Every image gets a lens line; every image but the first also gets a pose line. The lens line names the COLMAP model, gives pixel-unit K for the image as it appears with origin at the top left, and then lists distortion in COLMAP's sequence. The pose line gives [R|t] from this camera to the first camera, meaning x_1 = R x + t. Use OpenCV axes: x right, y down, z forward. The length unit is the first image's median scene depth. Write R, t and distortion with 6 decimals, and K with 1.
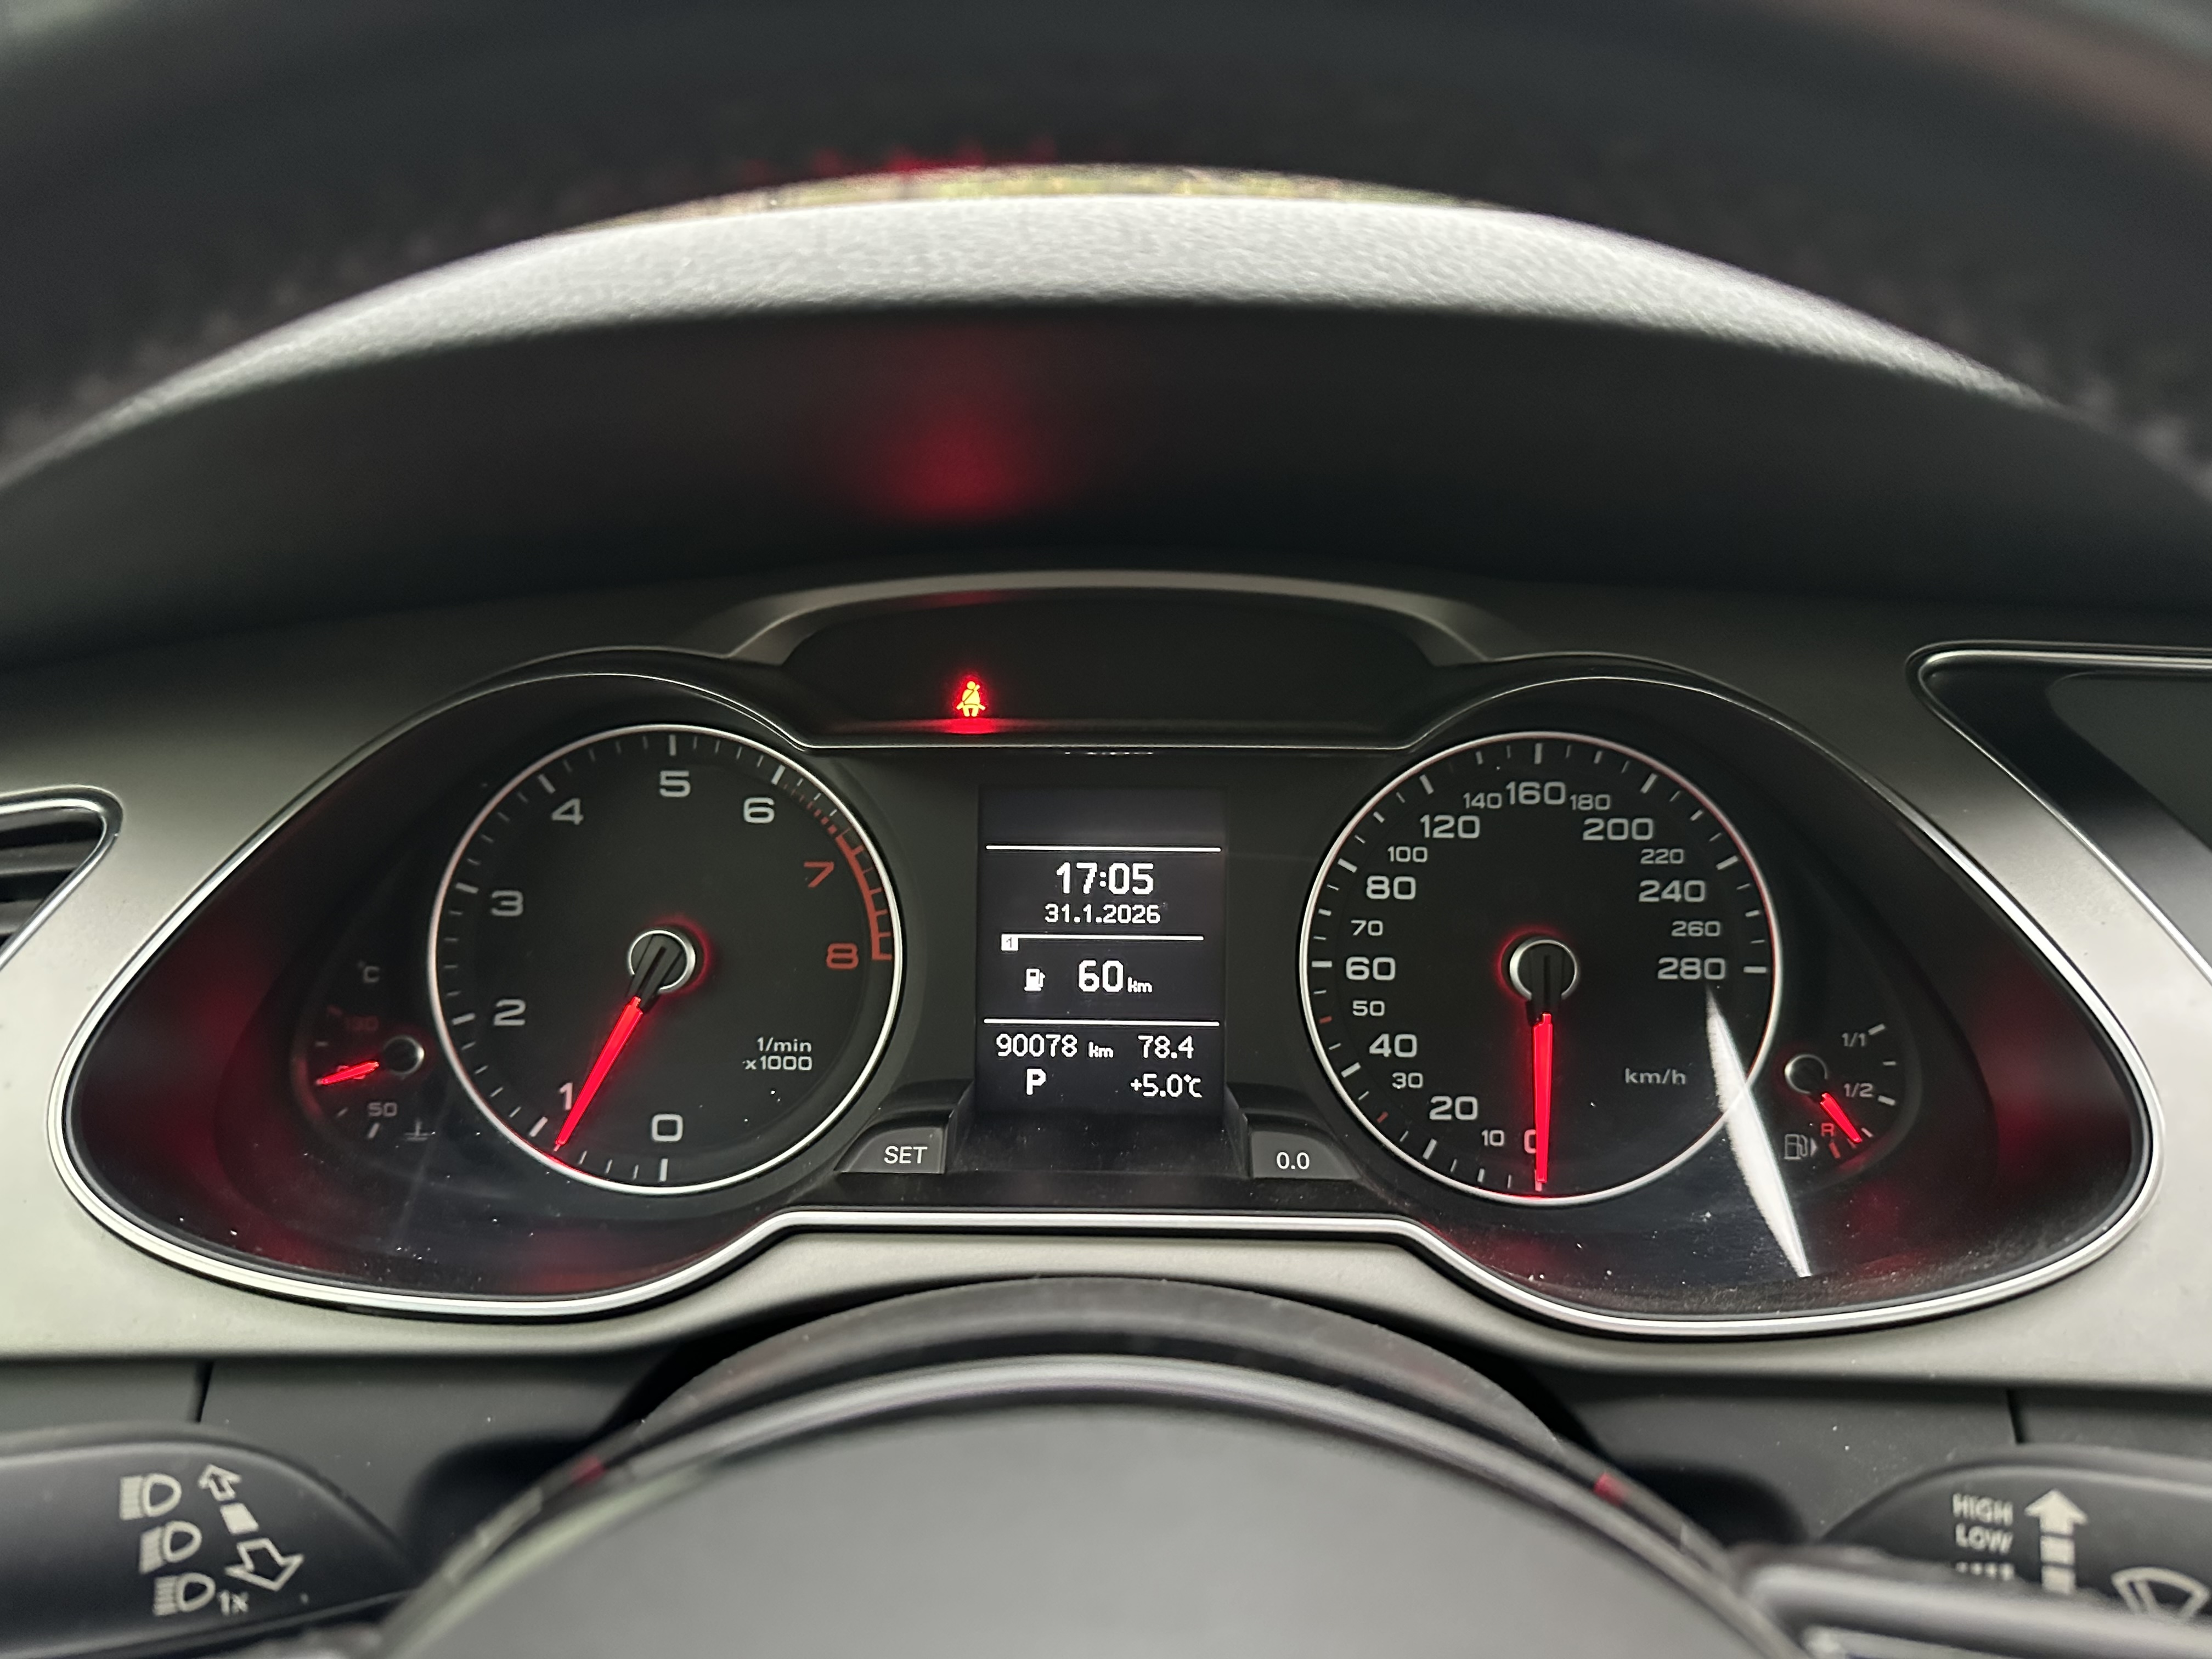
lens RADIAL K [[1583.5, 0, 1068.5], [0, 1583.5, 802.9], [0, 0, 1]] dist [0.032928, -0.047152]
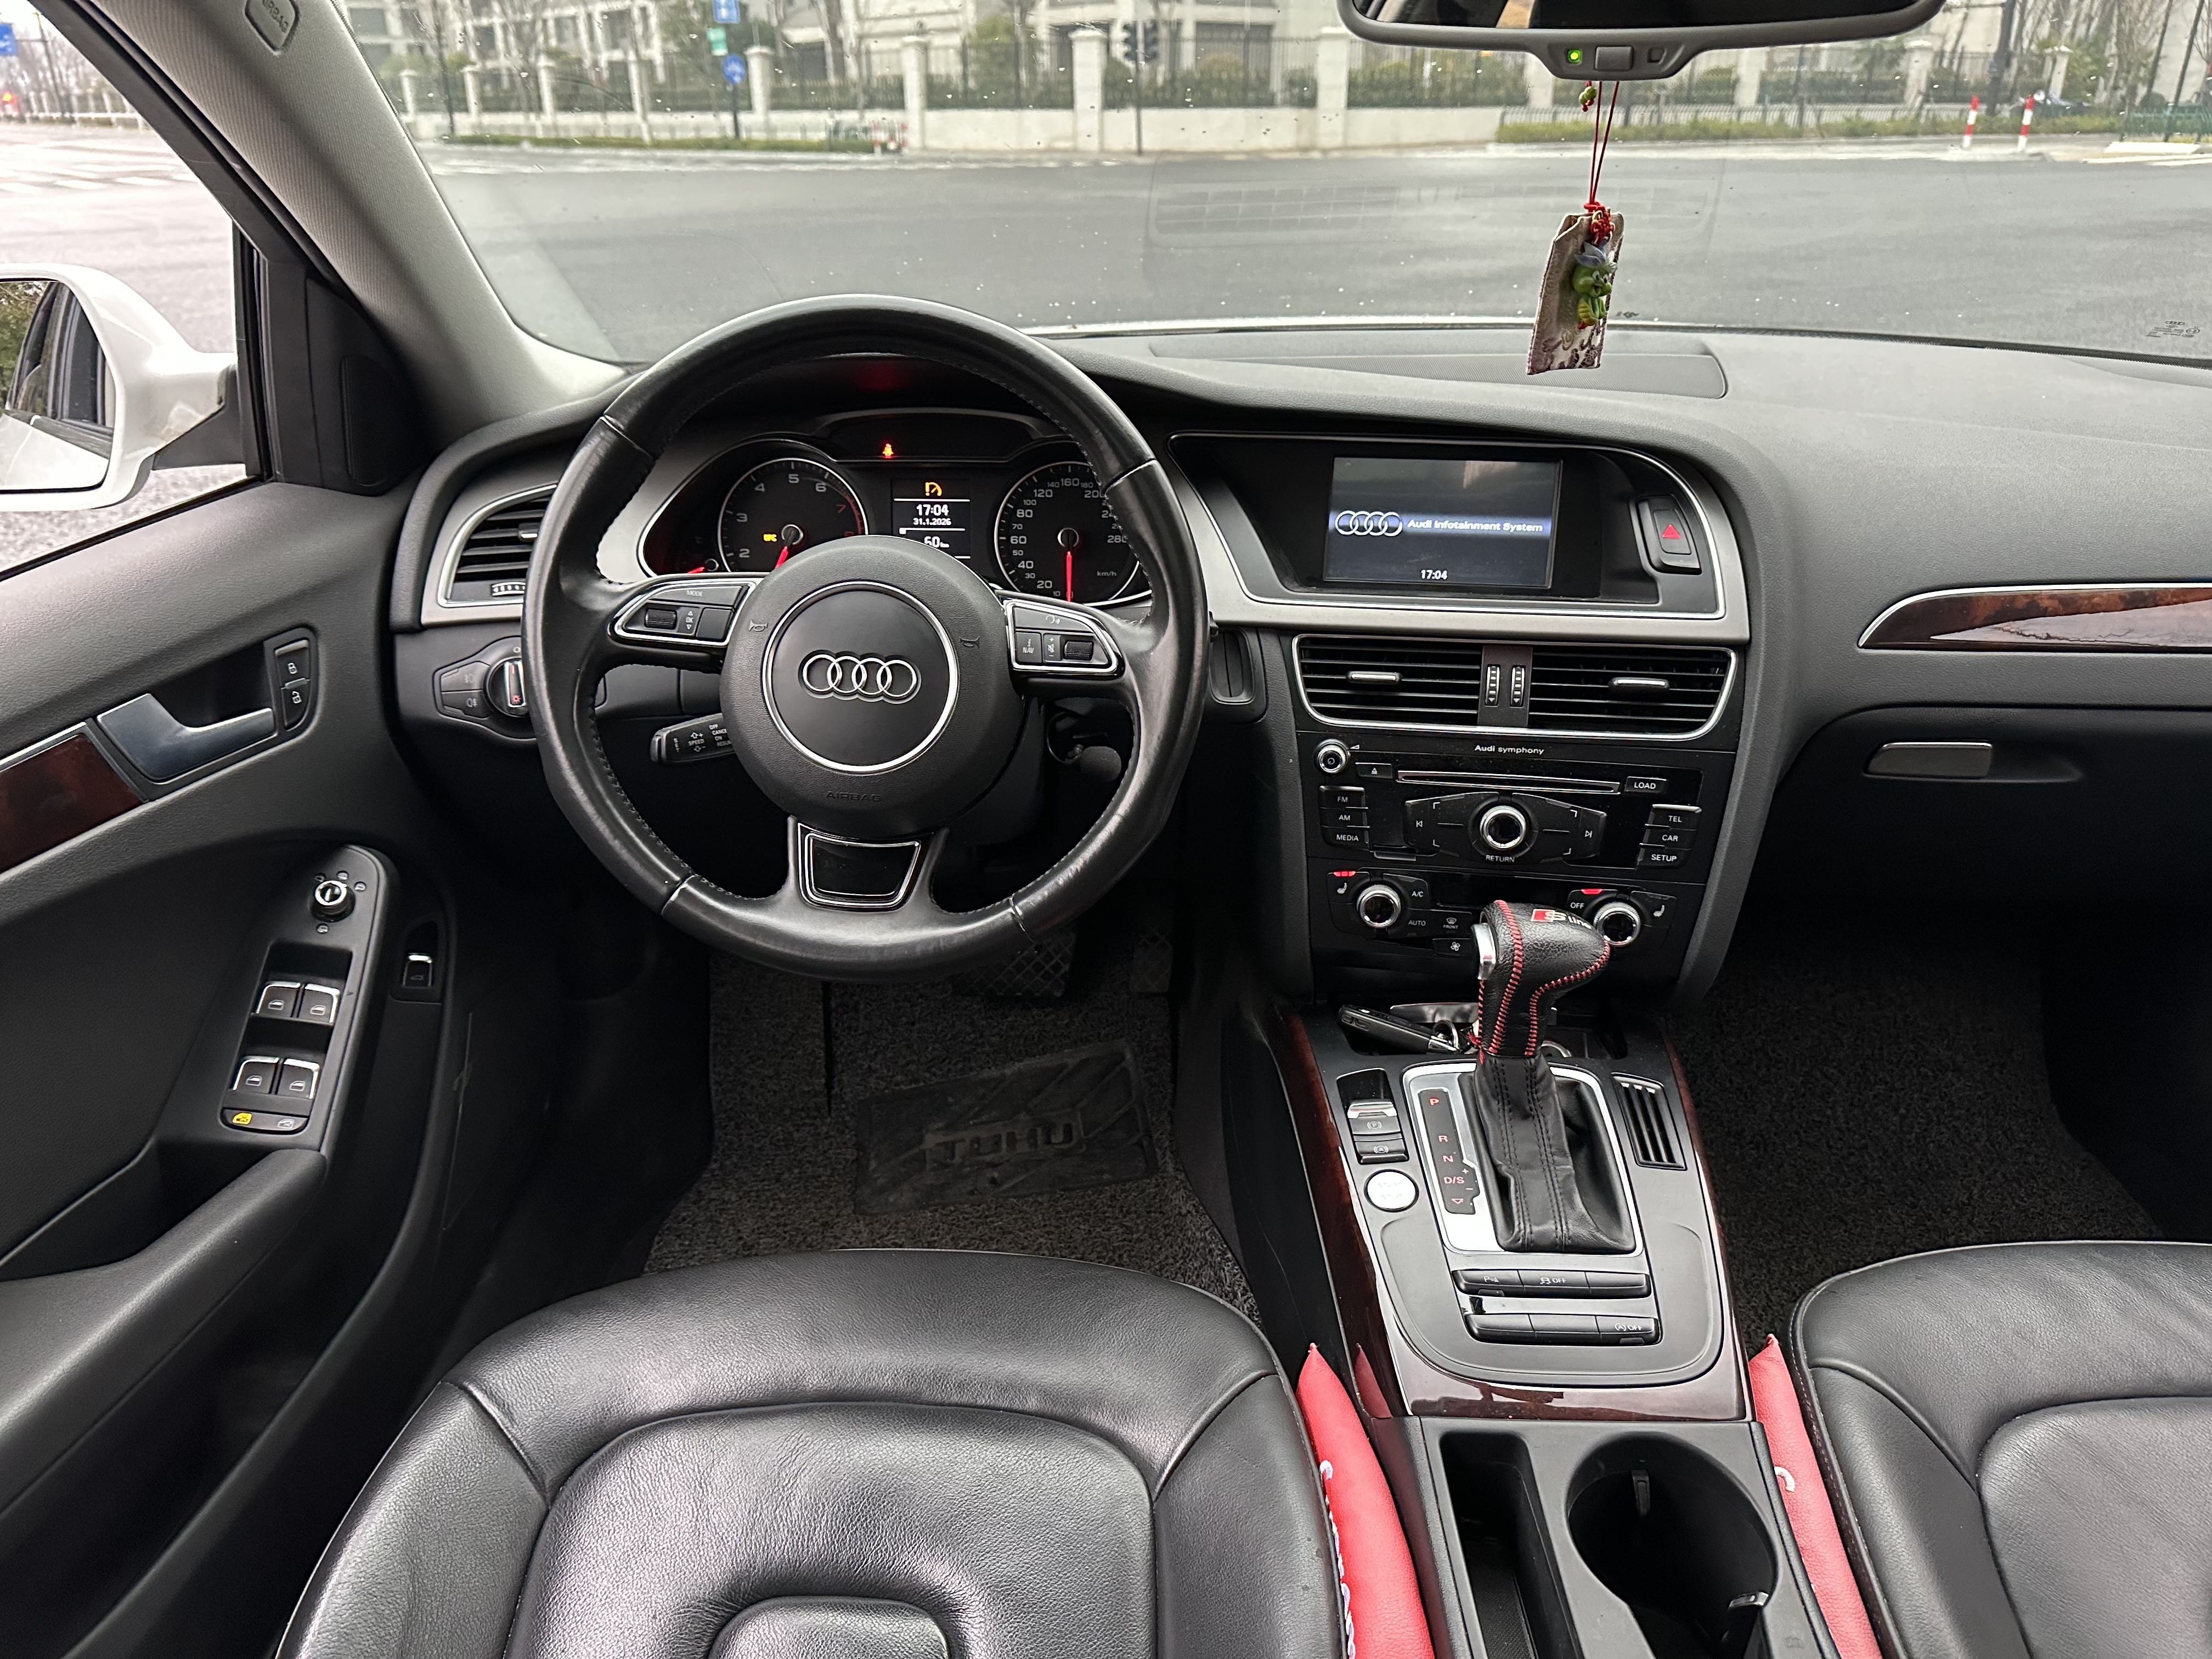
lens RADIAL K [[1583.5, 0, 1128.6], [0, 1583.5, 830.3], [0, 0, 1]] dist [0.032928, -0.047152]
pose [[0.999973, -0.000610, 0.007293, 0.388251], [-0.000335, 0.991673, 0.128783, 0.272957], [-0.007311, -0.128782, 0.991646, -2.198451]]
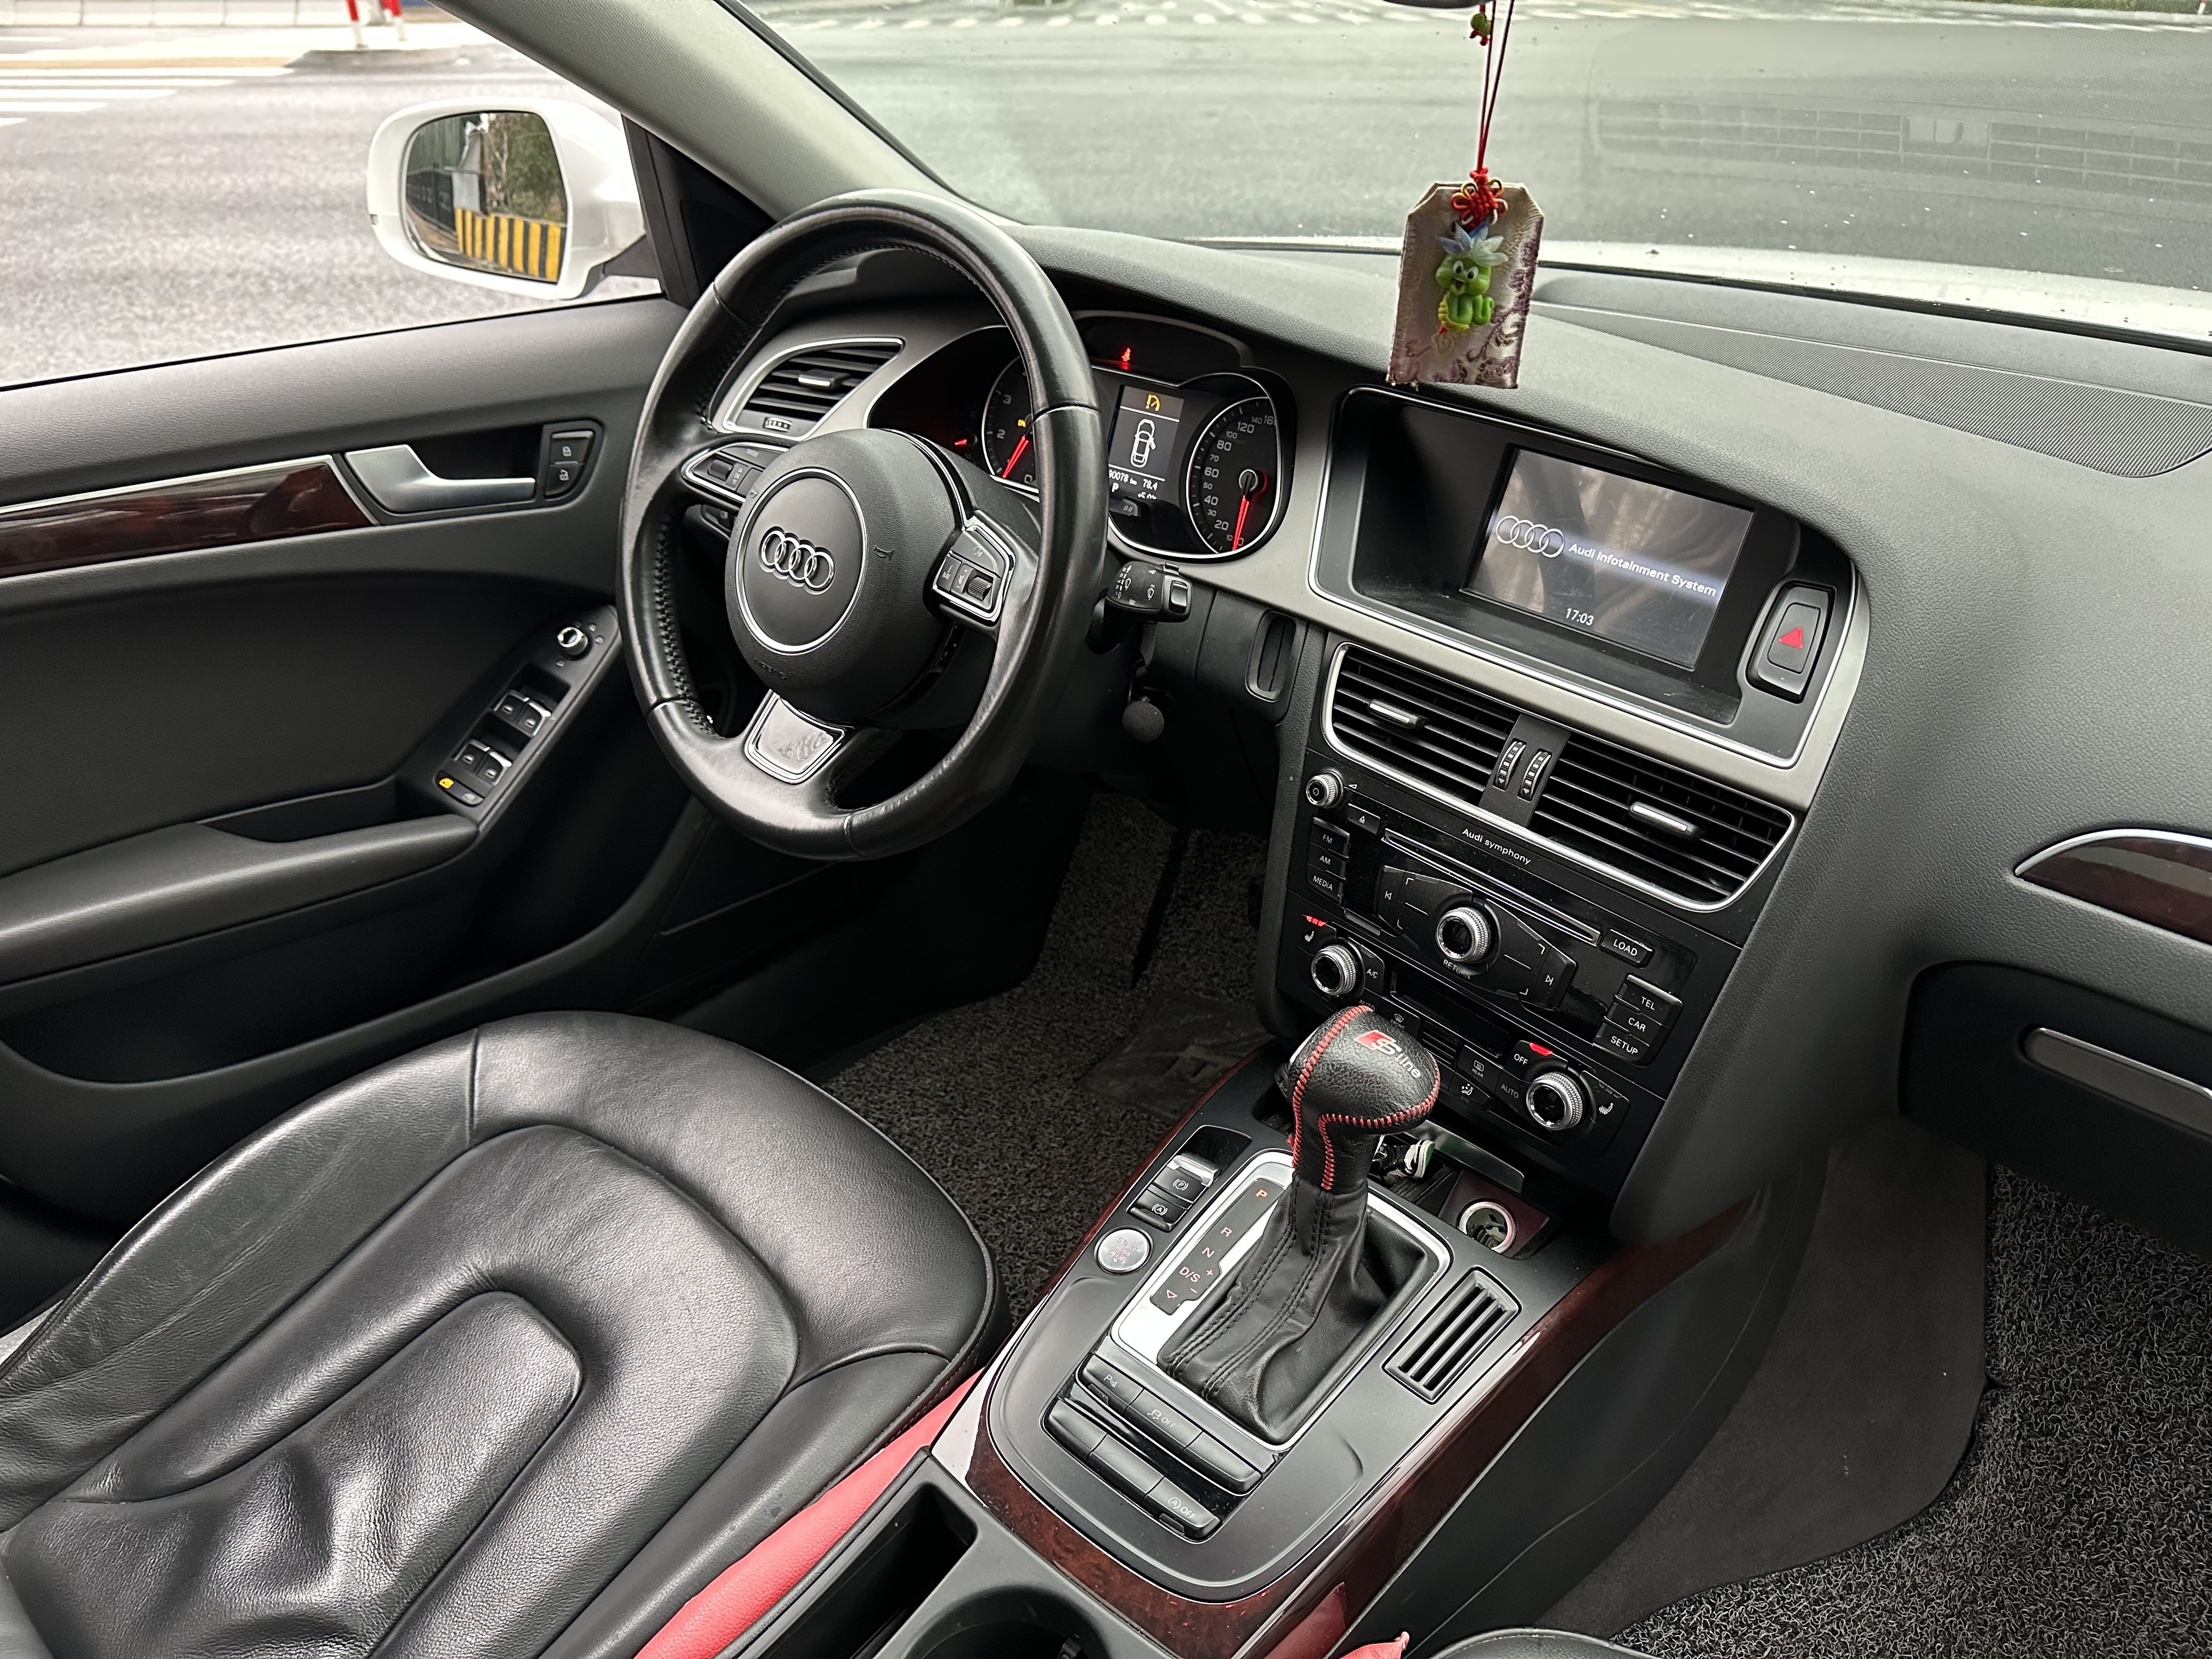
lens RADIAL K [[1583.5, 0, 1112.1], [0, 1583.5, 863.2], [0, 0, 1]] dist [0.032928, -0.047152]
pose [[0.763264, 0.336053, -0.551812, 1.931946], [-0.205485, 0.936000, 0.285797, -0.019785], [0.612539, -0.104749, 0.783469, -1.502495]]
